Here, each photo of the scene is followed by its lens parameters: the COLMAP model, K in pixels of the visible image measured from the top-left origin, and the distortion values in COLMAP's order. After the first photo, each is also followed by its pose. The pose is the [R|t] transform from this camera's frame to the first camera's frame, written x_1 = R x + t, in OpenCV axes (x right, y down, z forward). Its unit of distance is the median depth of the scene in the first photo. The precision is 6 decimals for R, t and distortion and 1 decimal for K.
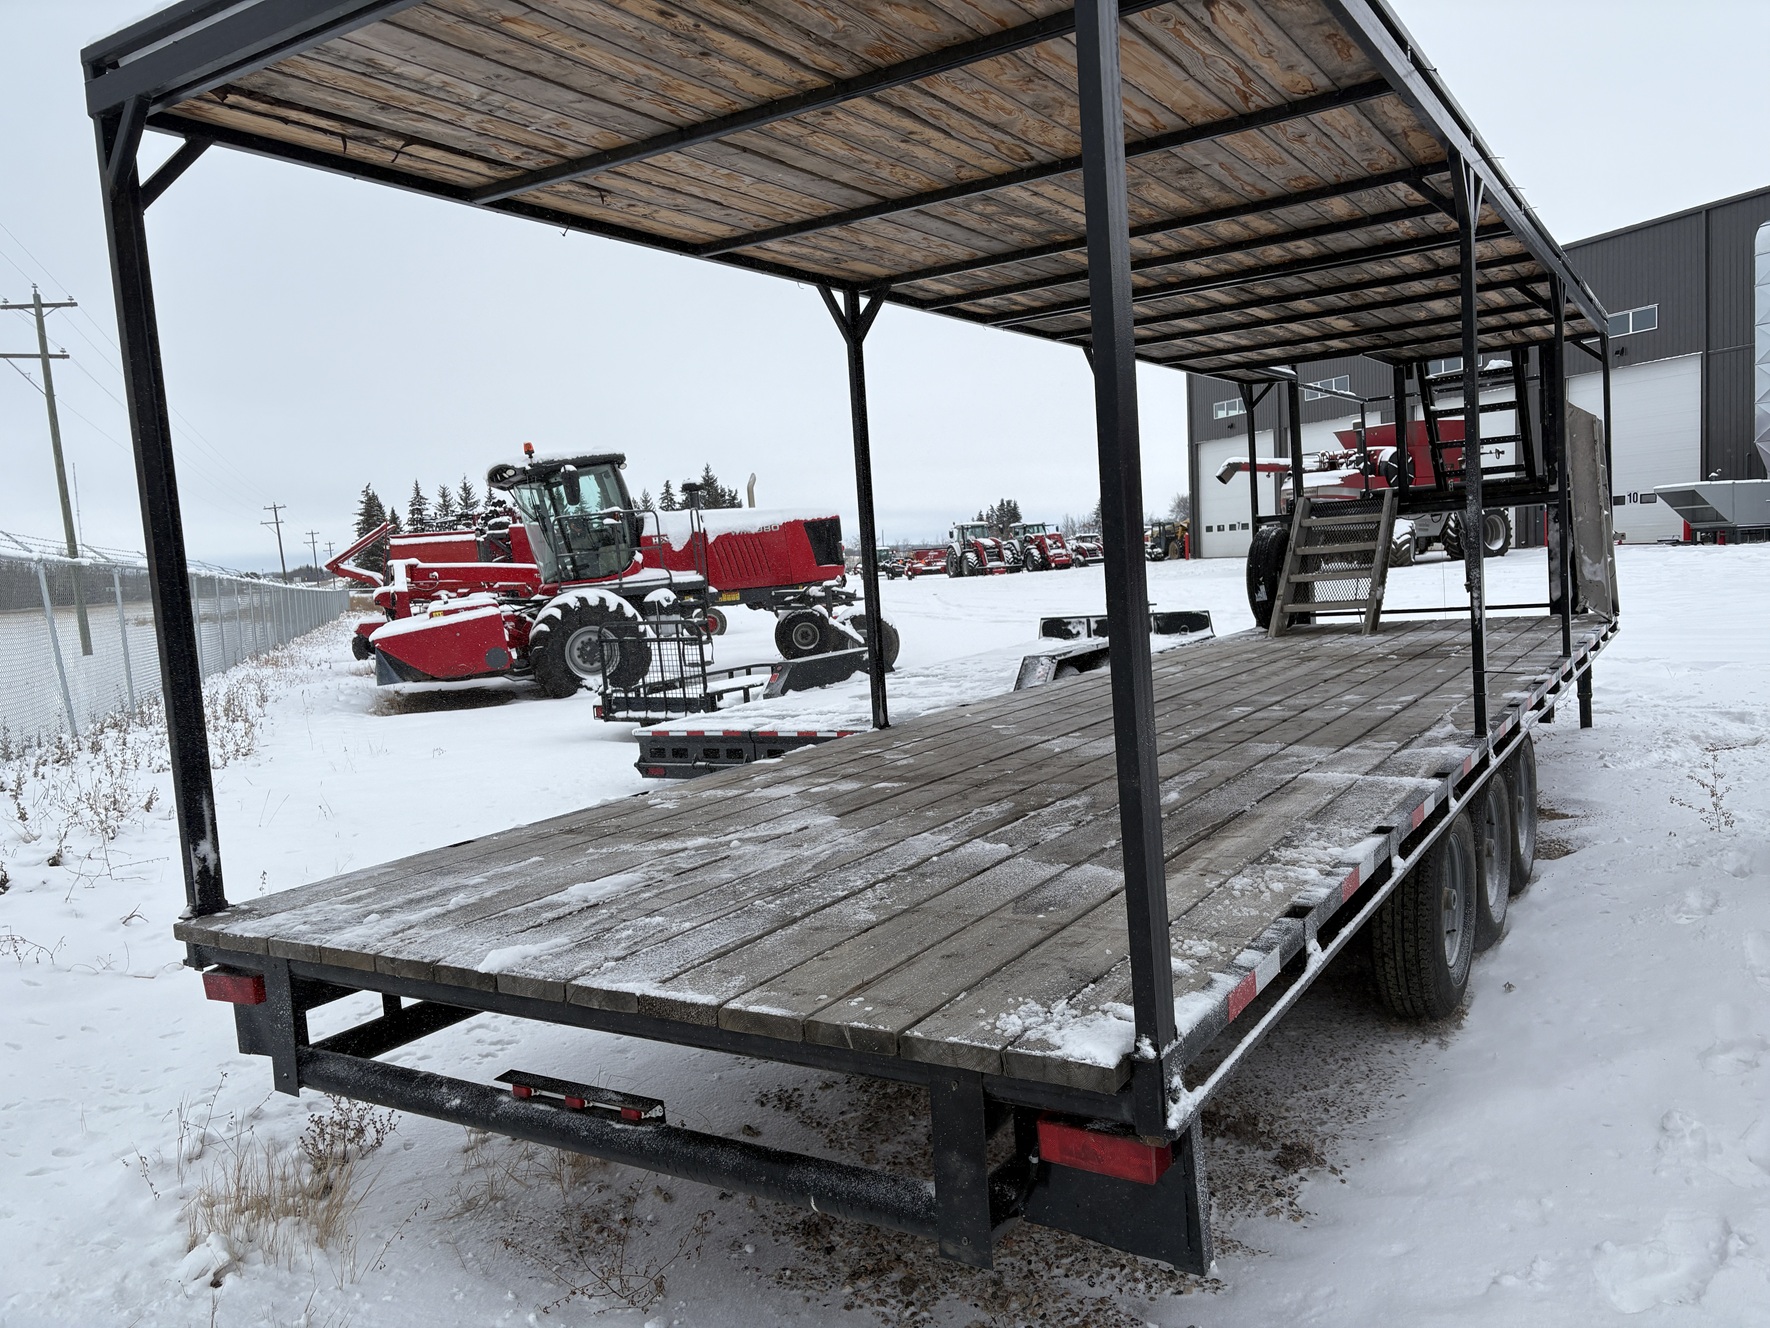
lens RADIAL K [[1329.4, 0, 873.8], [0, 1329.4, 665.0], [0, 0, 1]] dist [0.036932, -0.003515]
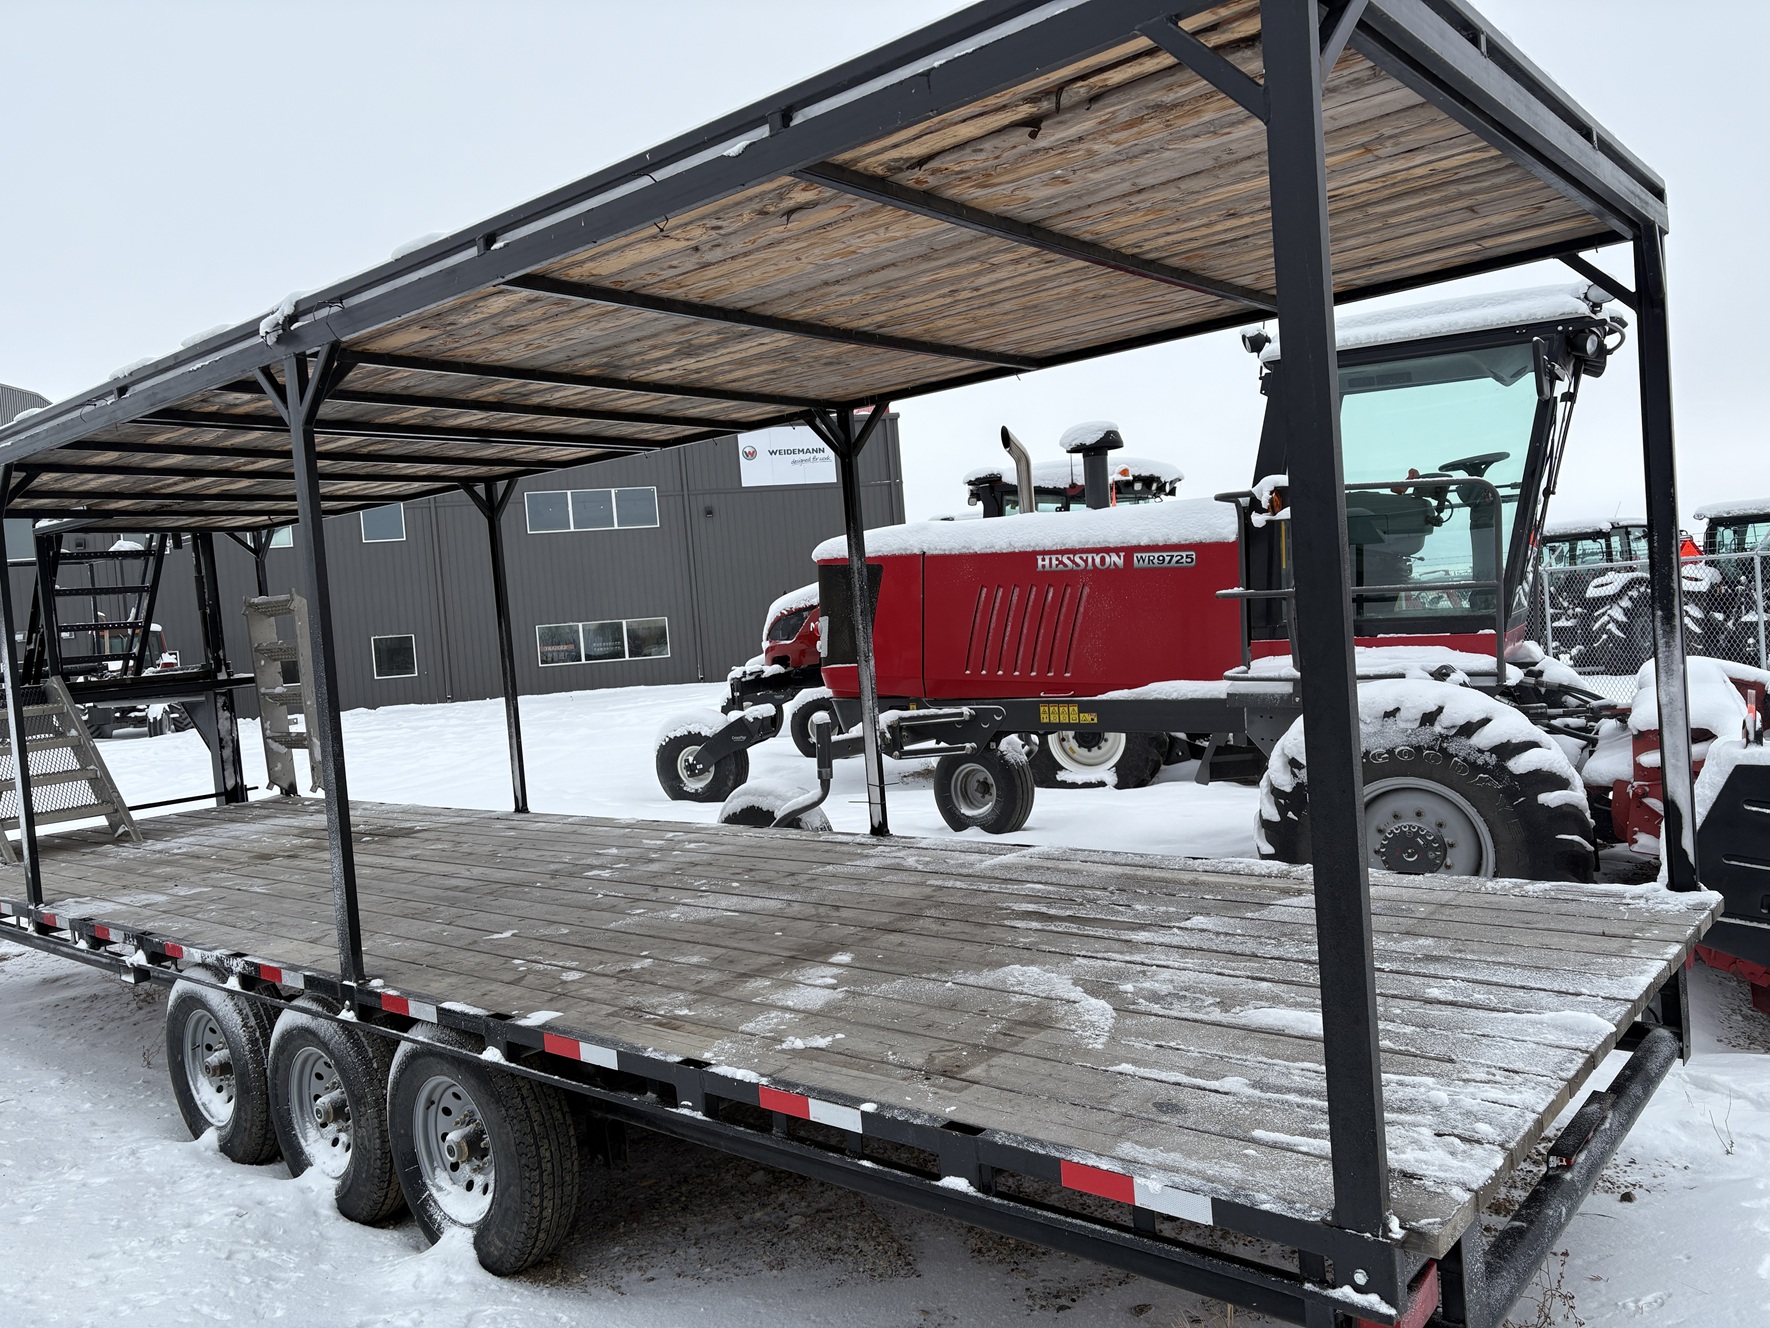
lens RADIAL K [[1330.4, 0, 887.2], [0, 1330.4, 643.6], [0, 0, 1]] dist [0.081693, -0.097277]
pose [[0.148931, 0.034203, 0.988256, -1.050326], [0.146693, 0.987579, -0.056286, -0.071910], [-0.977906, 0.153353, 0.142064, 0.985387]]
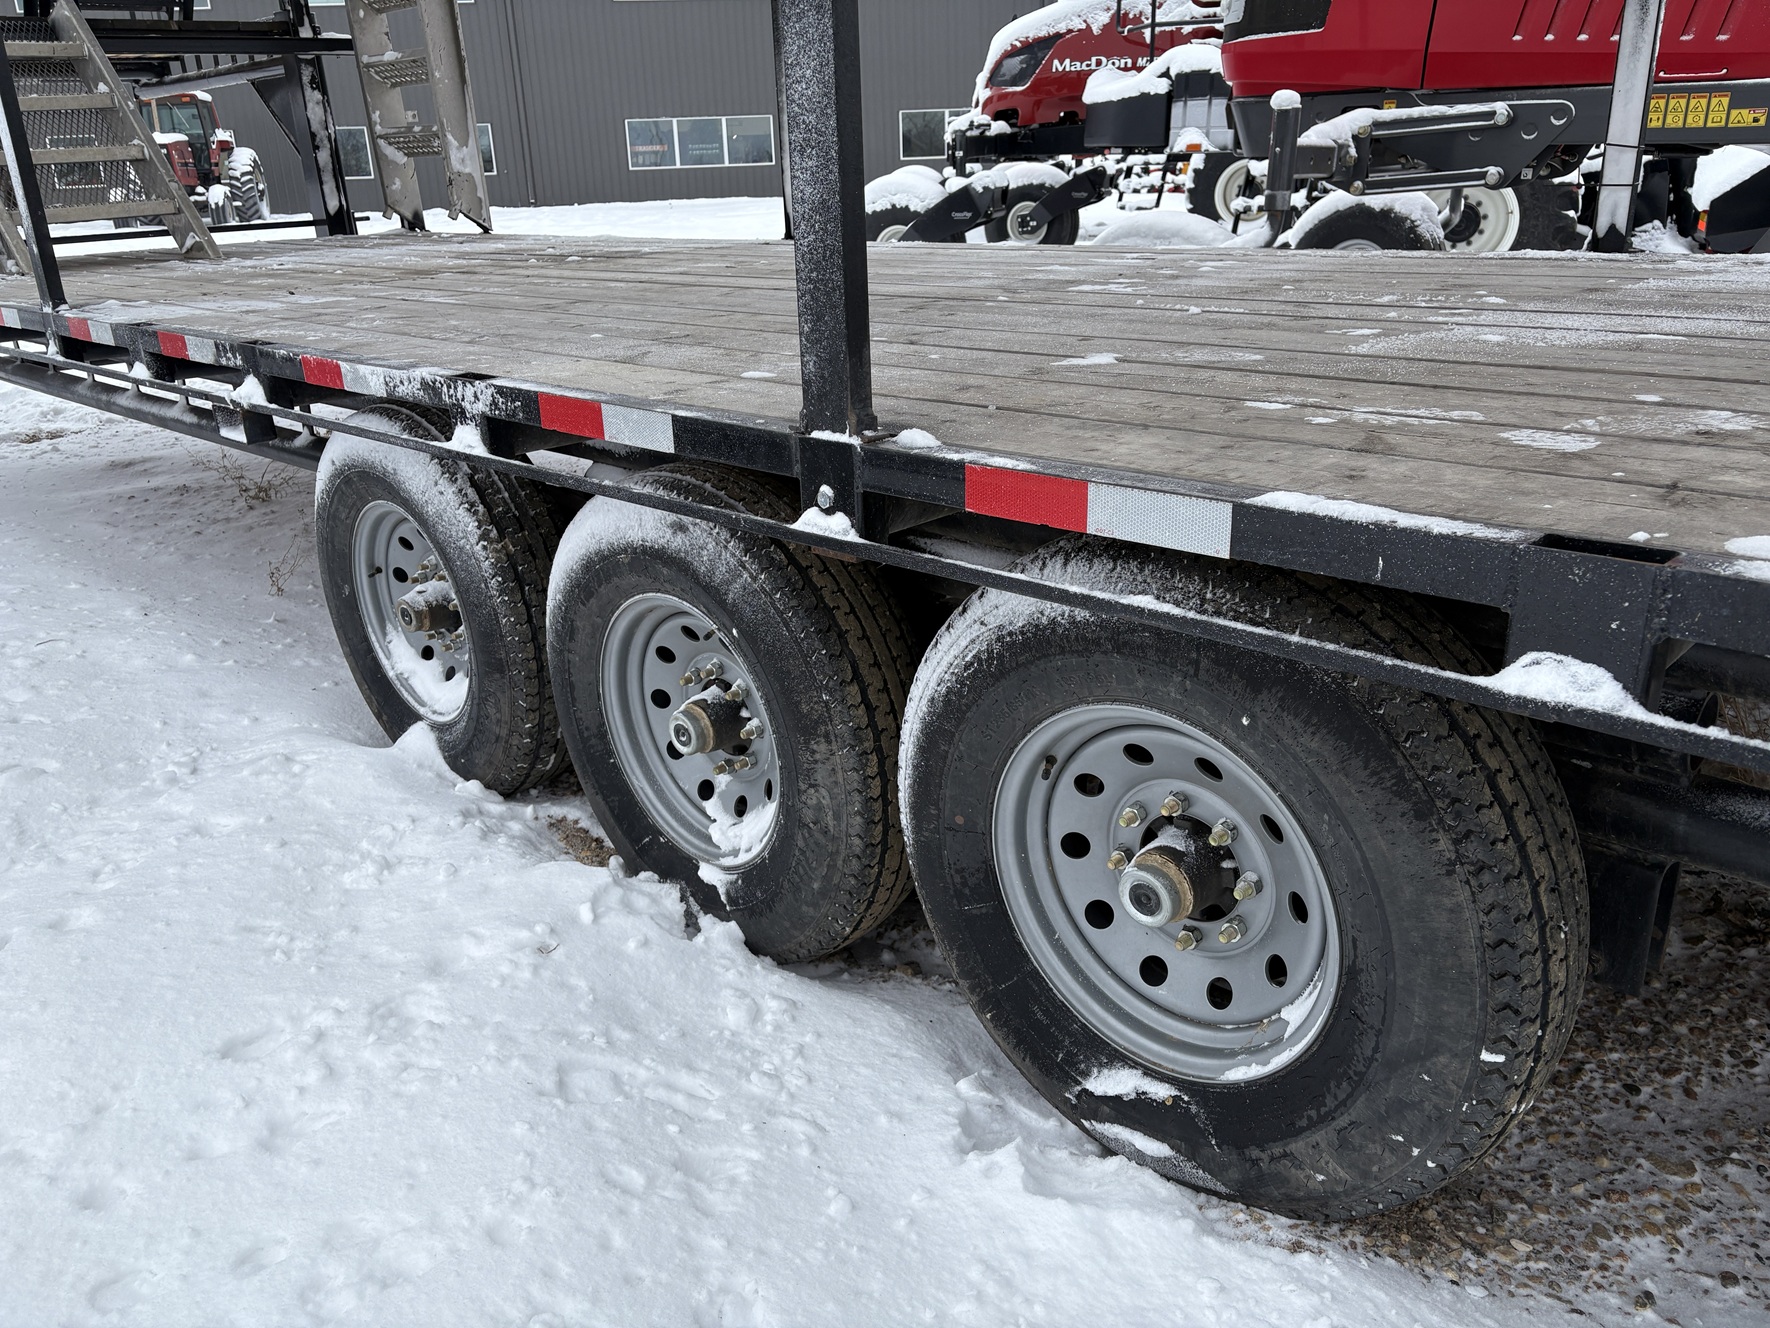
lens RADIAL K [[1362.5, 0, 832.9], [0, 1362.5, 674.0], [0, 0, 1]] dist [0.025267, 0.001140]
pose [[0.238941, -0.288301, 0.927249, -0.385559], [0.106080, 0.956943, 0.270198, 0.038633], [-0.965222, 0.033801, 0.259236, 1.531718]]
